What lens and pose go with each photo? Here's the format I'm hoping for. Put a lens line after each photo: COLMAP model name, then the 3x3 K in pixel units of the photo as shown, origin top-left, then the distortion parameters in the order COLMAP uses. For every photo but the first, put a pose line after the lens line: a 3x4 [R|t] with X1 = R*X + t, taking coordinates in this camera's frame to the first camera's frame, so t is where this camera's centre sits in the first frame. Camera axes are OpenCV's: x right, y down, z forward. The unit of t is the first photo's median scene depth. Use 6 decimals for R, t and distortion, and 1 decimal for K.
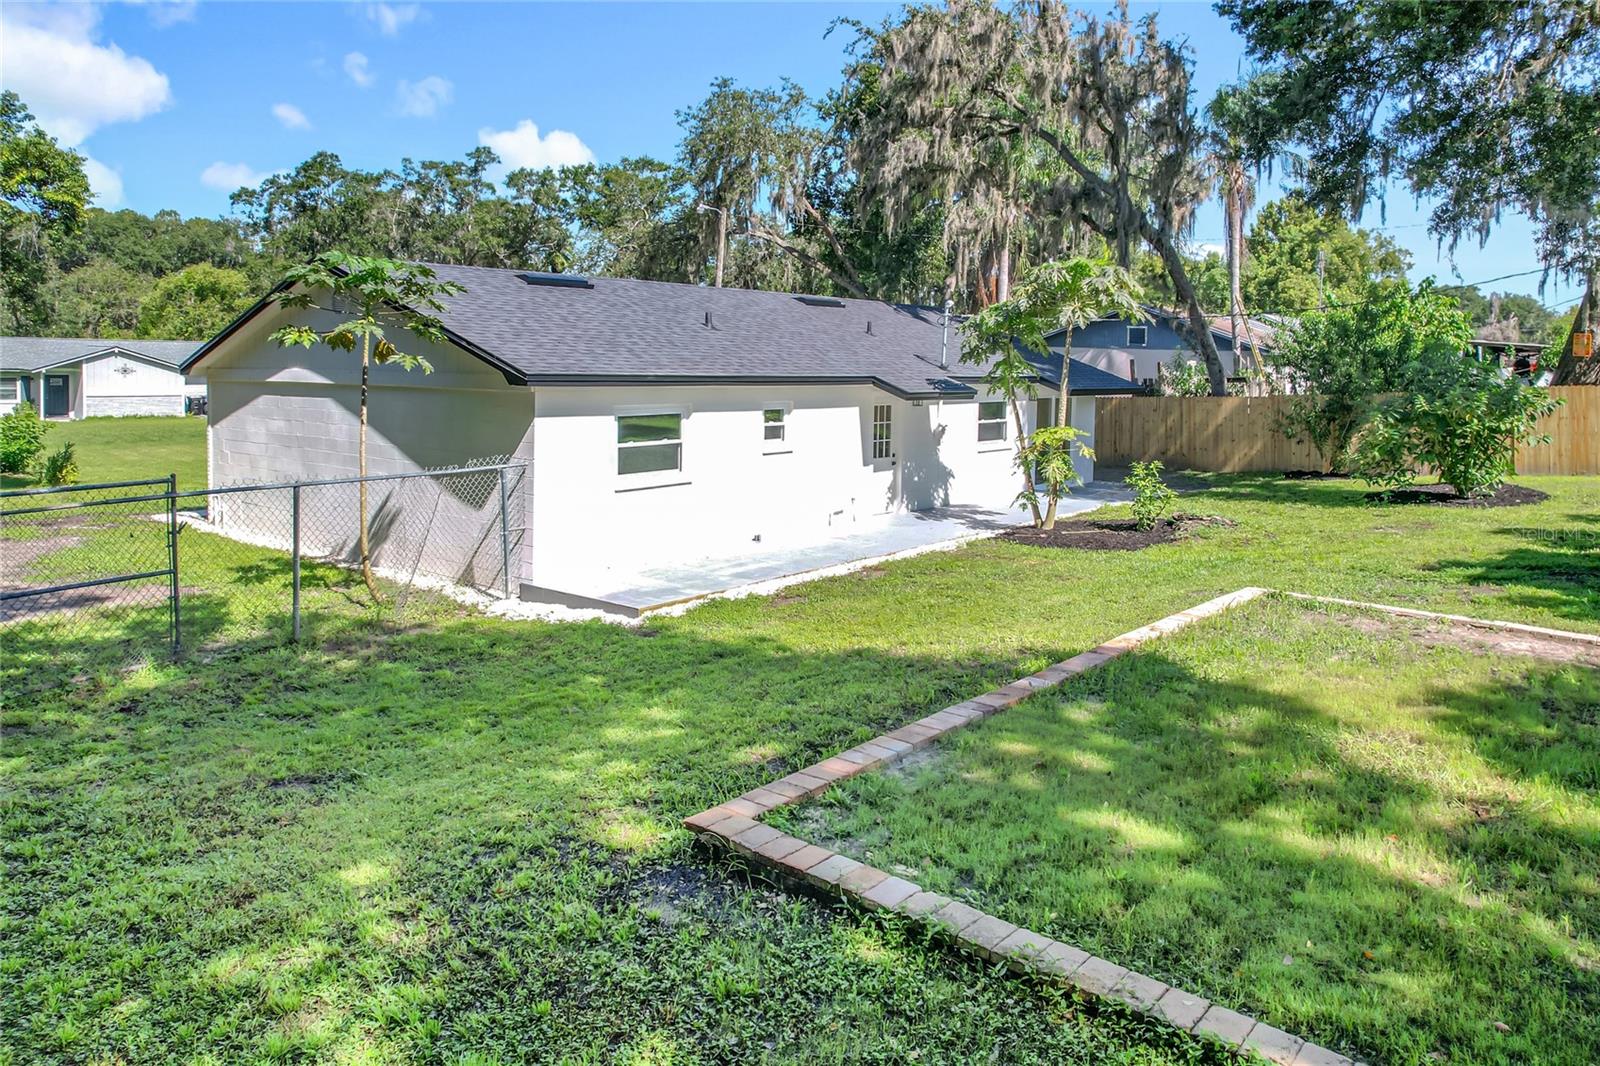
lens RADIAL K [[983.4, 0, 800.0], [0, 983.4, 533.0], [0, 0, 1]] dist [-0.053545, 0.066012]
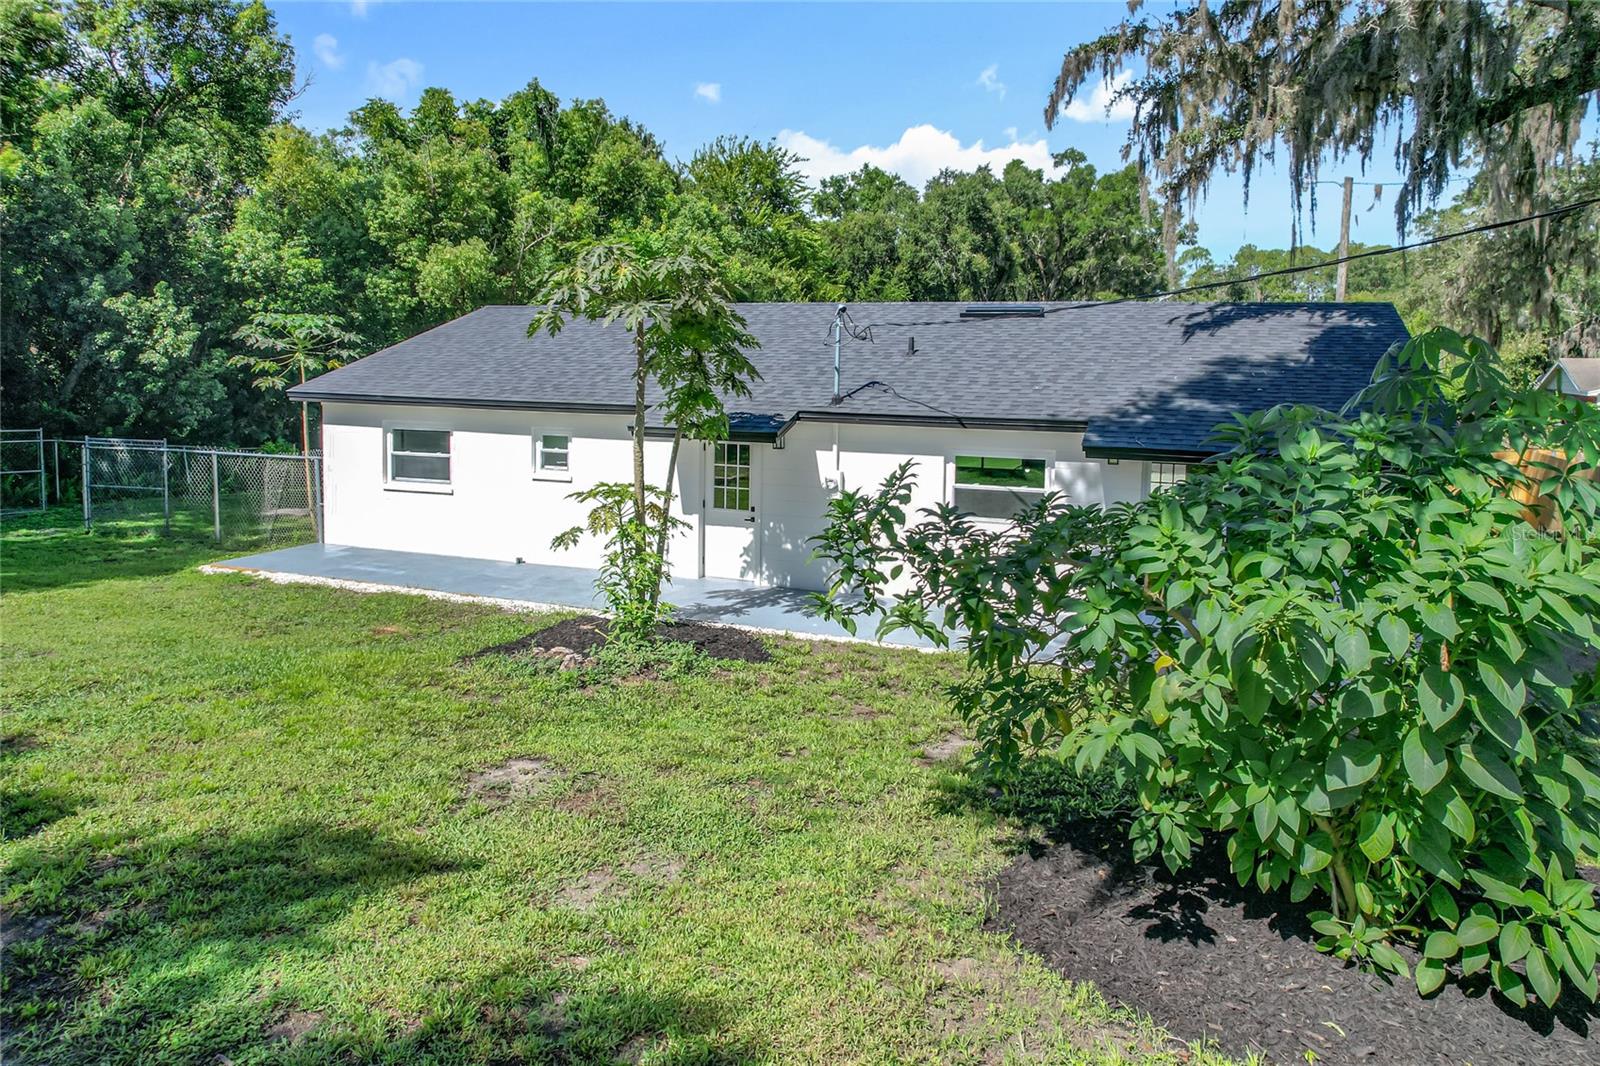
lens RADIAL K [[983.4, 0, 800.0], [0, 983.4, 533.0], [0, 0, 1]] dist [-0.053545, 0.066012]
pose [[0.346455, 0.136700, -0.928053, 0.966333], [-0.174656, 0.981426, 0.079360, -0.150230], [0.921664, 0.134595, 0.363895, 0.883510]]
